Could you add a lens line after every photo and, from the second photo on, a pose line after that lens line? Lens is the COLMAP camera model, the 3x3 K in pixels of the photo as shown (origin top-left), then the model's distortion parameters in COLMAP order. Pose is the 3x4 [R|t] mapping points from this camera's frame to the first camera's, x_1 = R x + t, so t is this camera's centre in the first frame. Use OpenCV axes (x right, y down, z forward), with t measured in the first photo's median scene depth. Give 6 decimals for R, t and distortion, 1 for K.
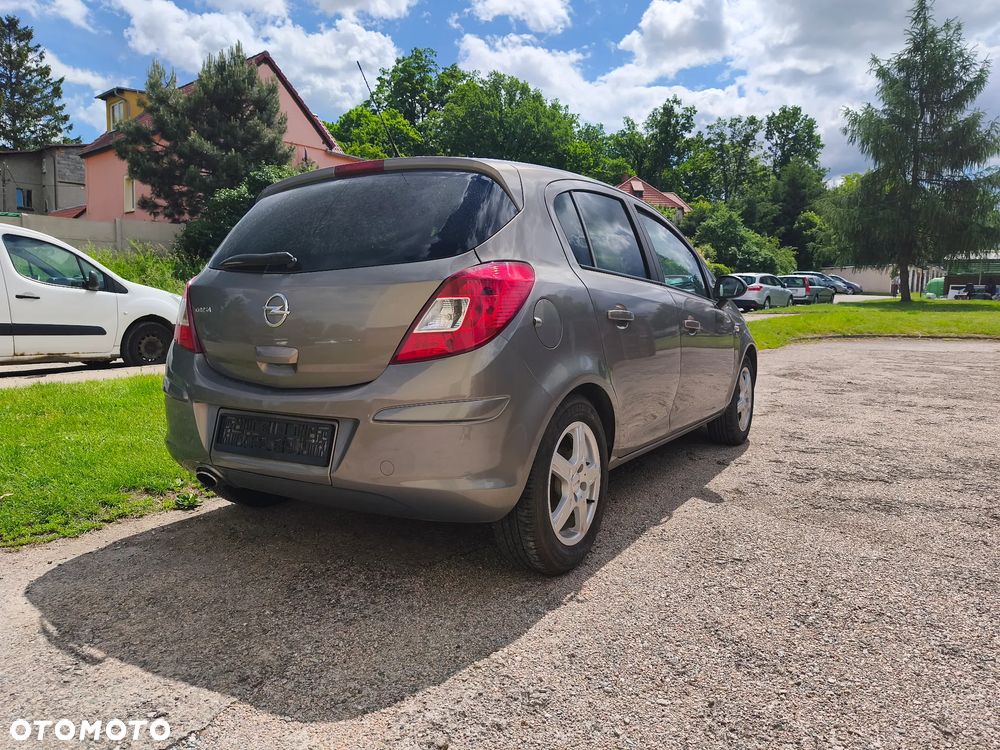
lens RADIAL K [[685.7, 0, 502.0], [0, 685.7, 374.2], [0, 0, 1]] dist [-0.005094, -0.005485]
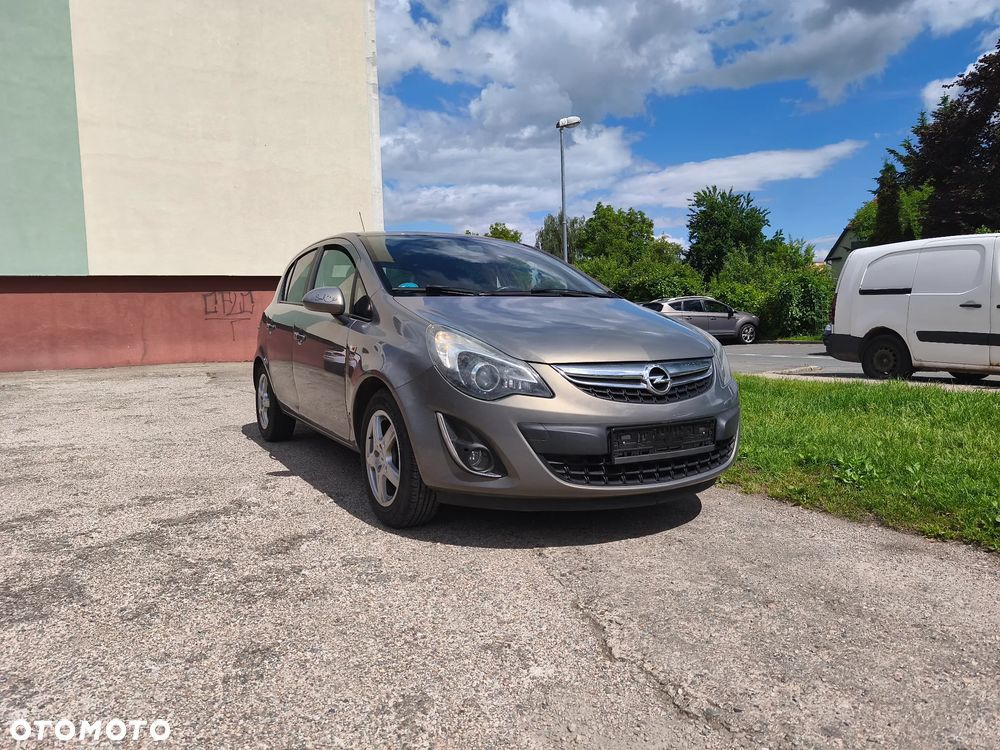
lens RADIAL K [[684.8, 0, 481.8], [0, 684.8, 373.8], [0, 0, 1]] dist [0.013850, -0.024638]
pose [[-0.501269, 0.070706, -0.862398, 1.293022], [-0.077183, 0.989029, 0.125951, -0.205510], [0.861842, 0.129698, -0.490313, 2.082805]]
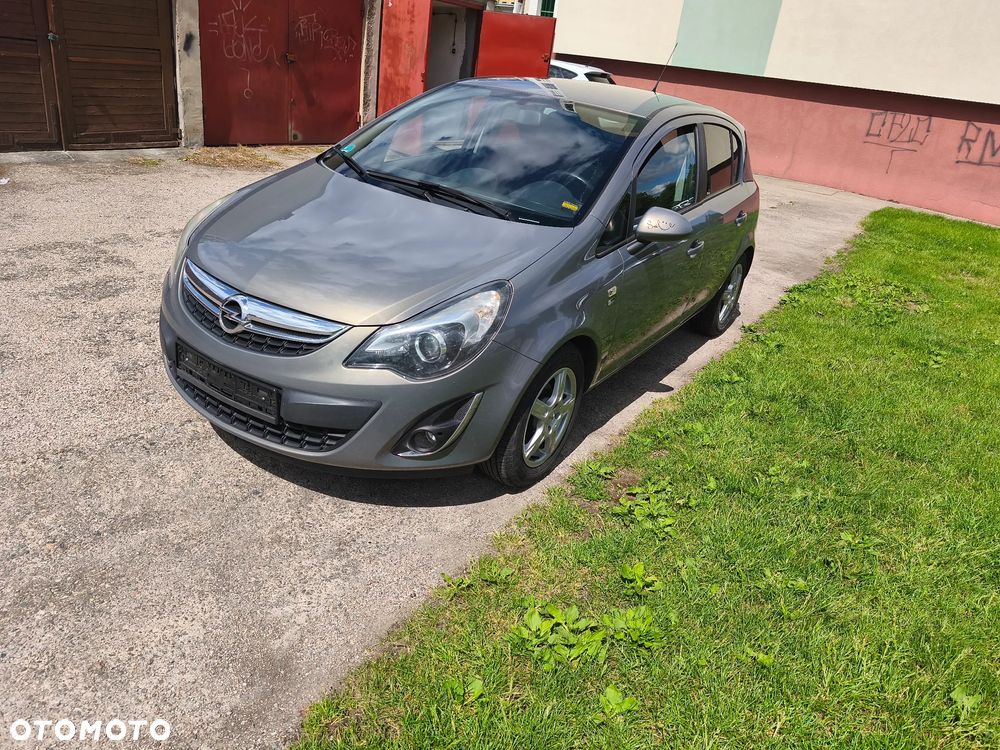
lens RADIAL K [[683.4, 0, 498.4], [0, 683.4, 377.6], [0, 0, 1]] dist [-0.004969, -0.004181]
pose [[-0.989986, -0.138039, -0.029537, 0.162644], [-0.133647, 0.849151, 0.510960, -0.463560], [-0.045451, 0.509791, -0.859097, 2.507028]]
